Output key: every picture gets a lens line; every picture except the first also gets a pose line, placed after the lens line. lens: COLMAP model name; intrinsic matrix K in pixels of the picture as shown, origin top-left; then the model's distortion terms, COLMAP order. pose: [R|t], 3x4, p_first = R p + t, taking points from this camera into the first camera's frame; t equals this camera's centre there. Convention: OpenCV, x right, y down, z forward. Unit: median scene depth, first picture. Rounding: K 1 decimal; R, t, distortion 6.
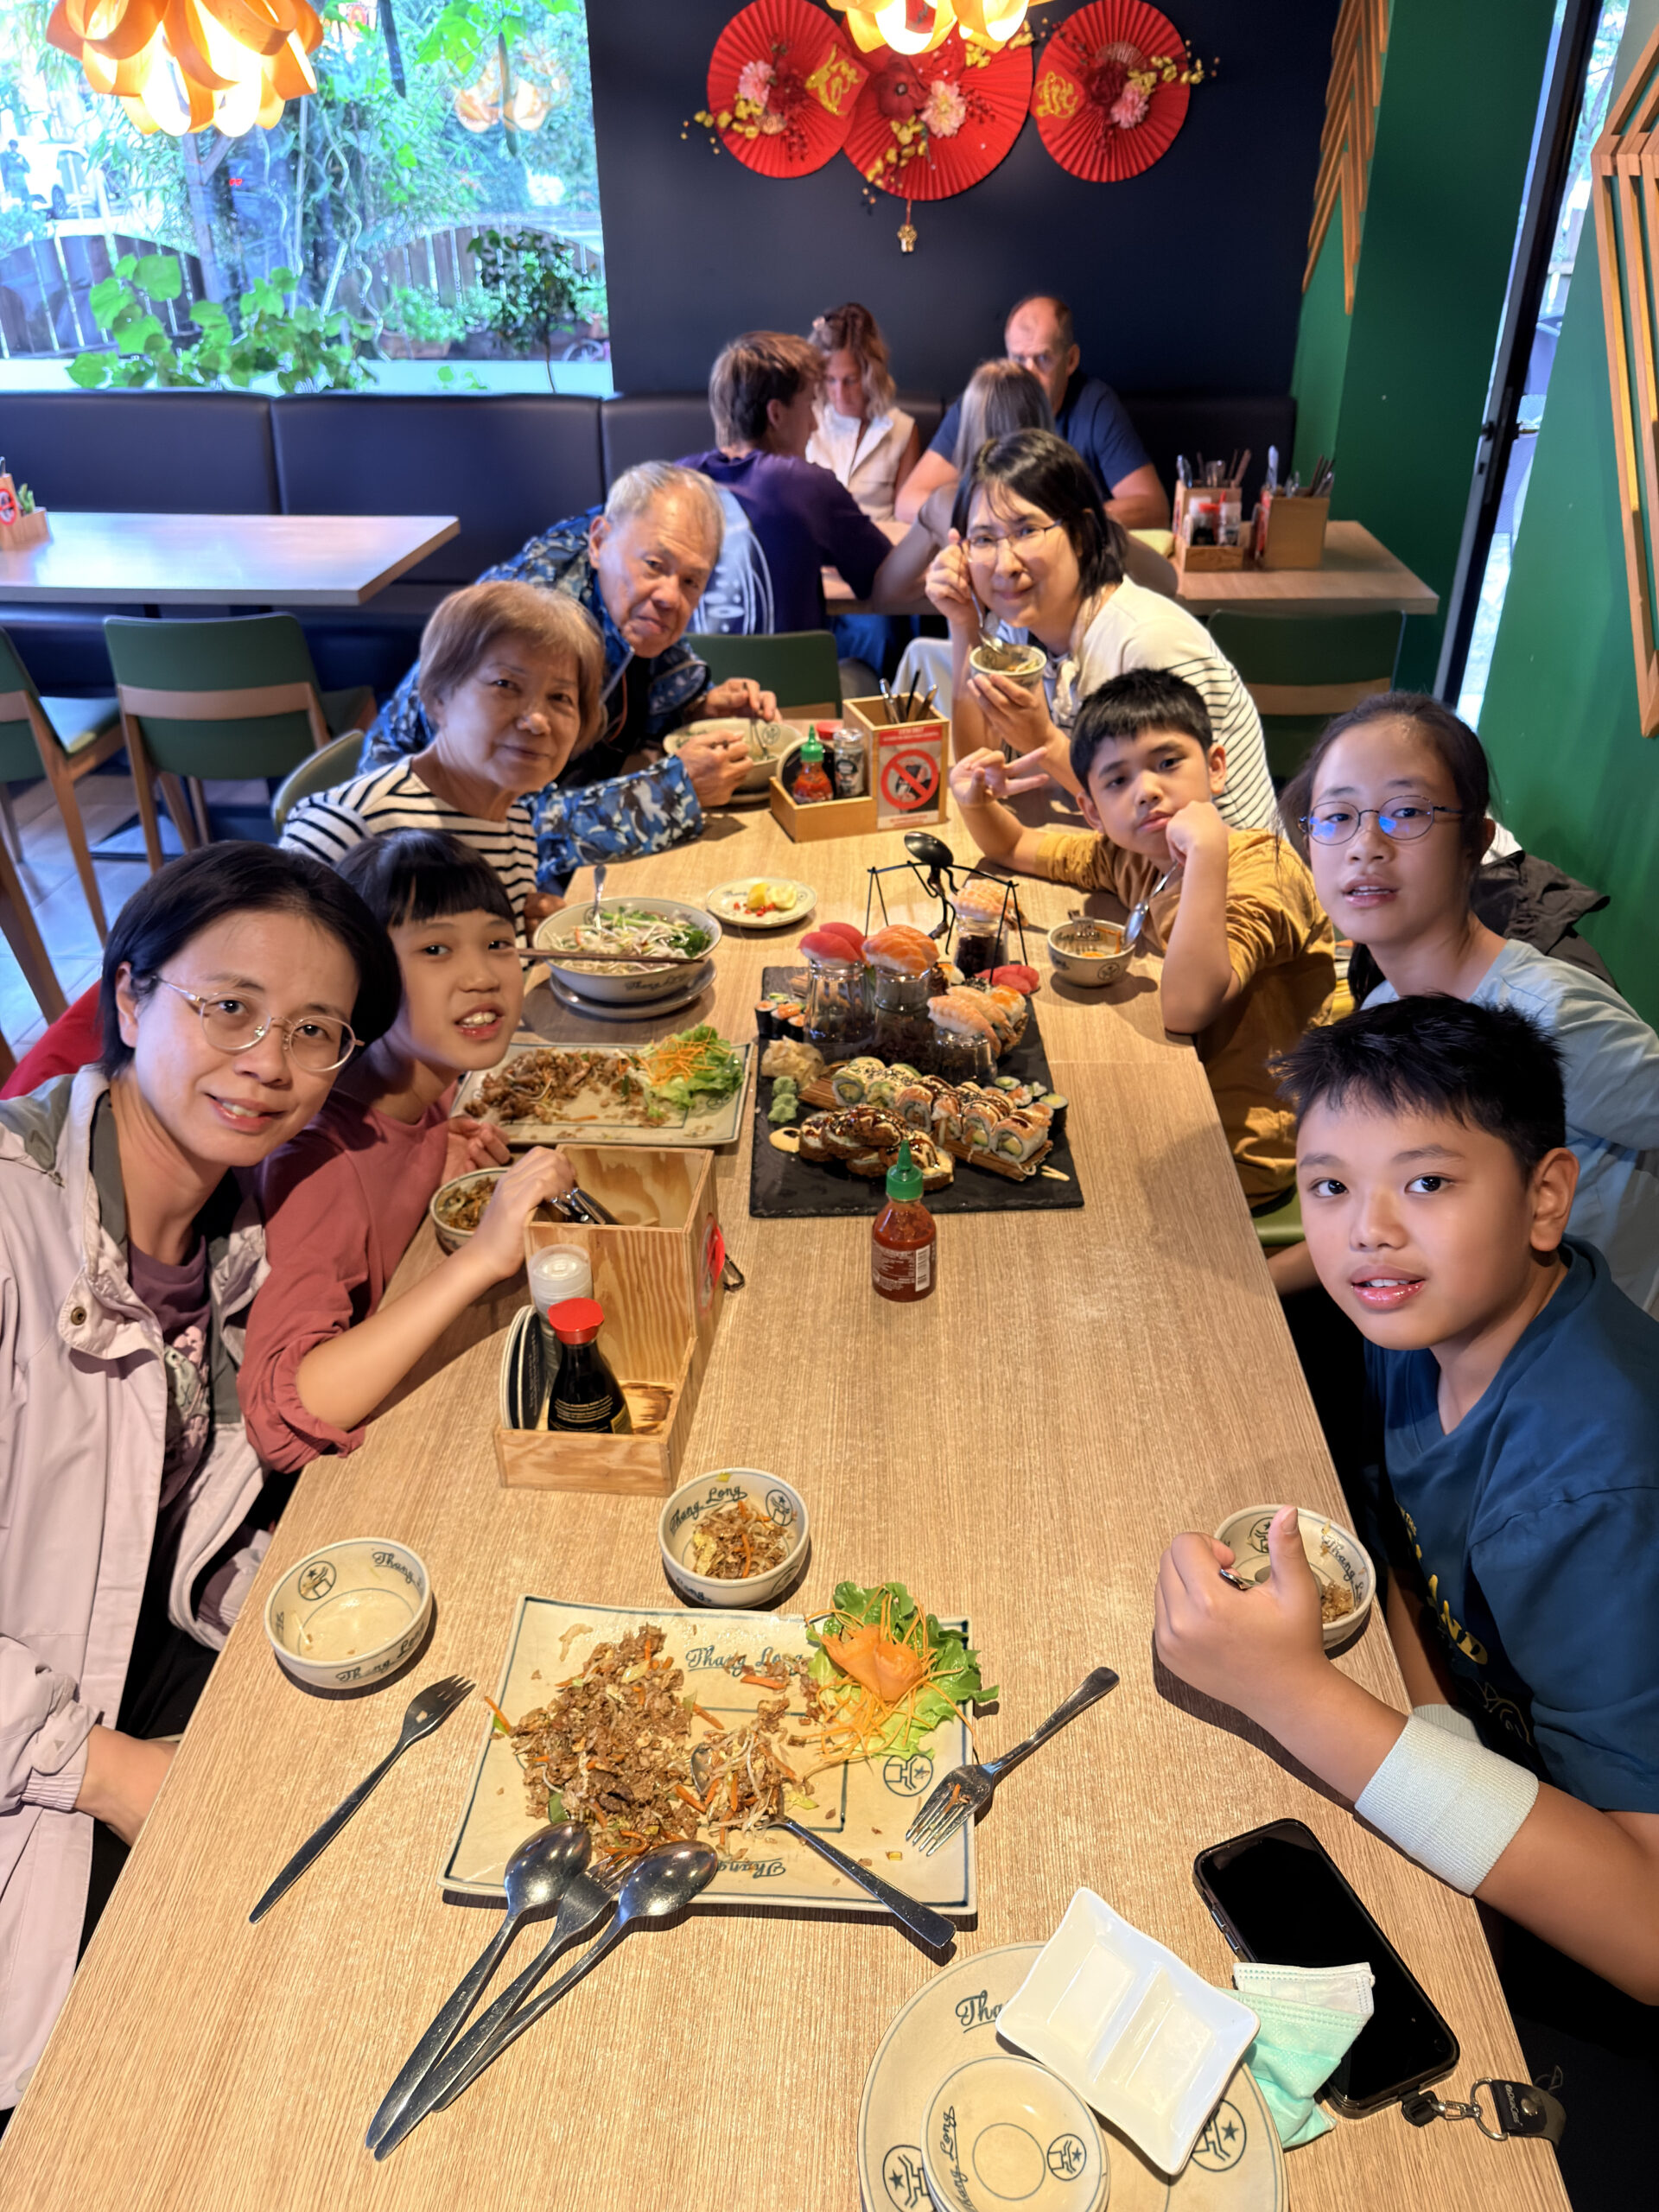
lens RADIAL K [[1620.8, 0, 829.5], [0, 1620.8, 1106.0], [0, 0, 1]] dist [0.005764, -0.056295]
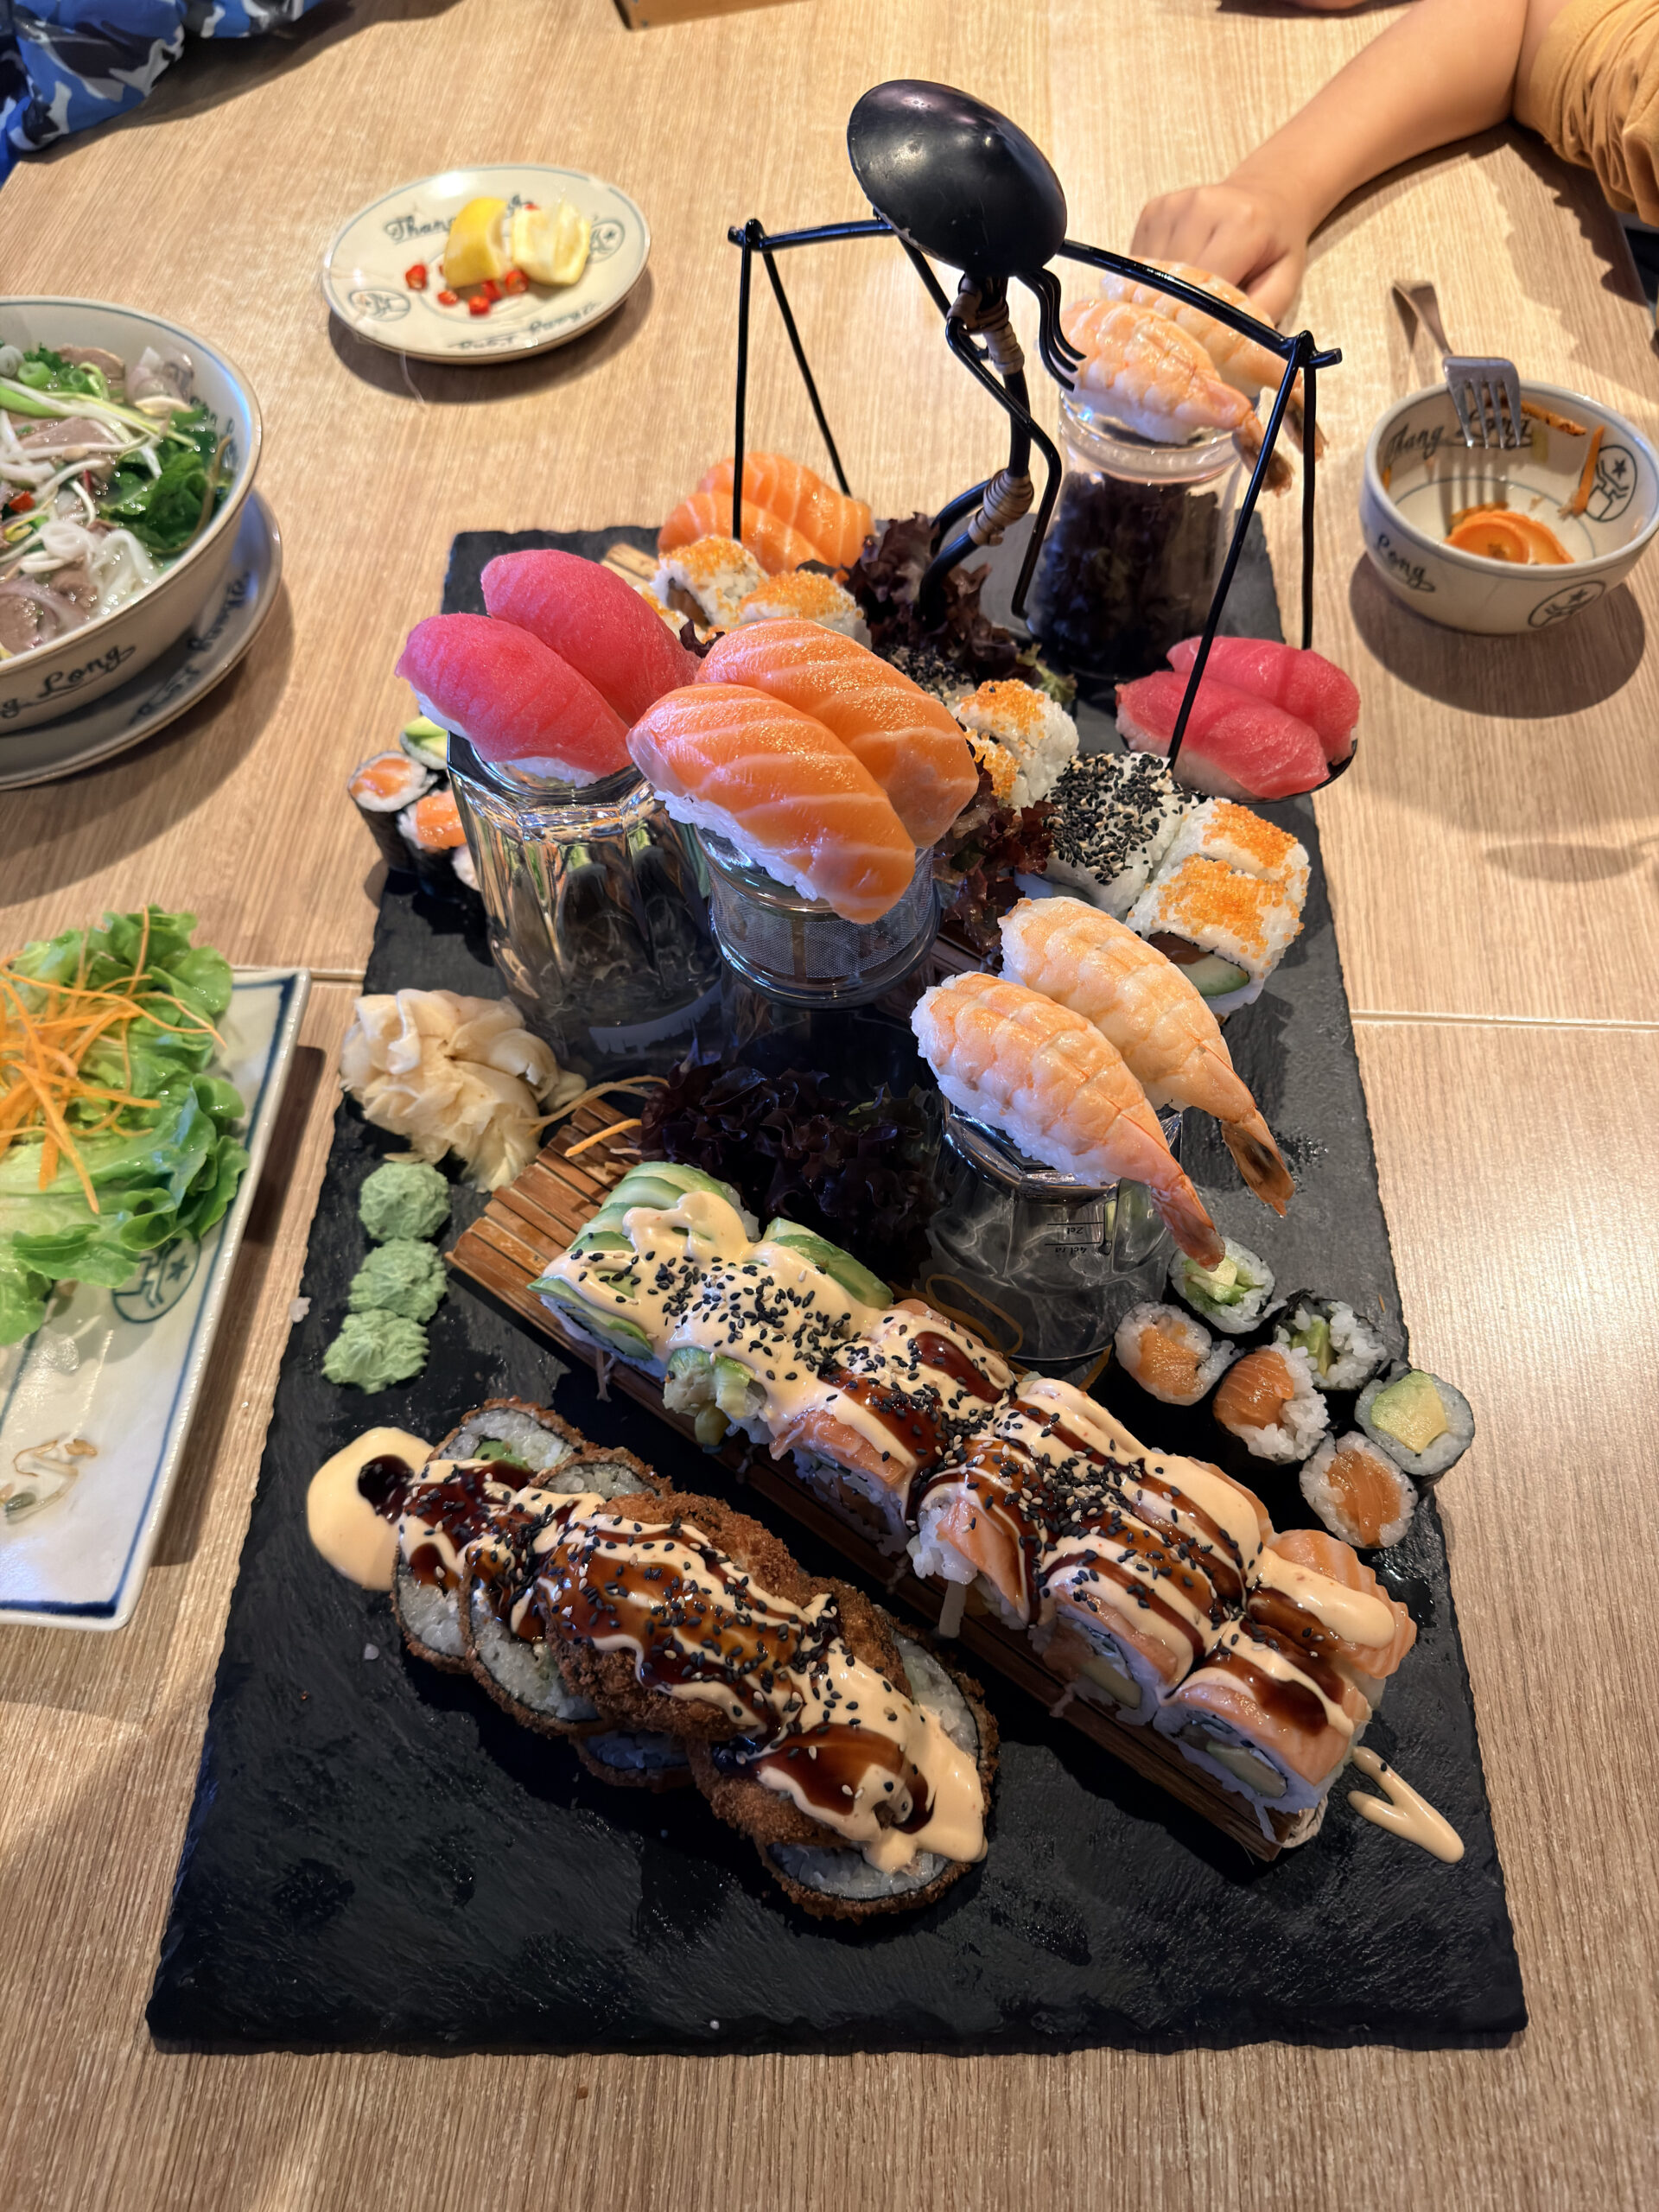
lens RADIAL K [[1620.8, 0, 829.5], [0, 1620.8, 1106.0], [0, 0, 1]] dist [0.005764, -0.056295]
pose [[0.999113, 0.013472, -0.039901, 0.053431], [0.006450, 0.887322, 0.461106, -0.146500], [0.041617, -0.460954, 0.886448, 0.731534]]
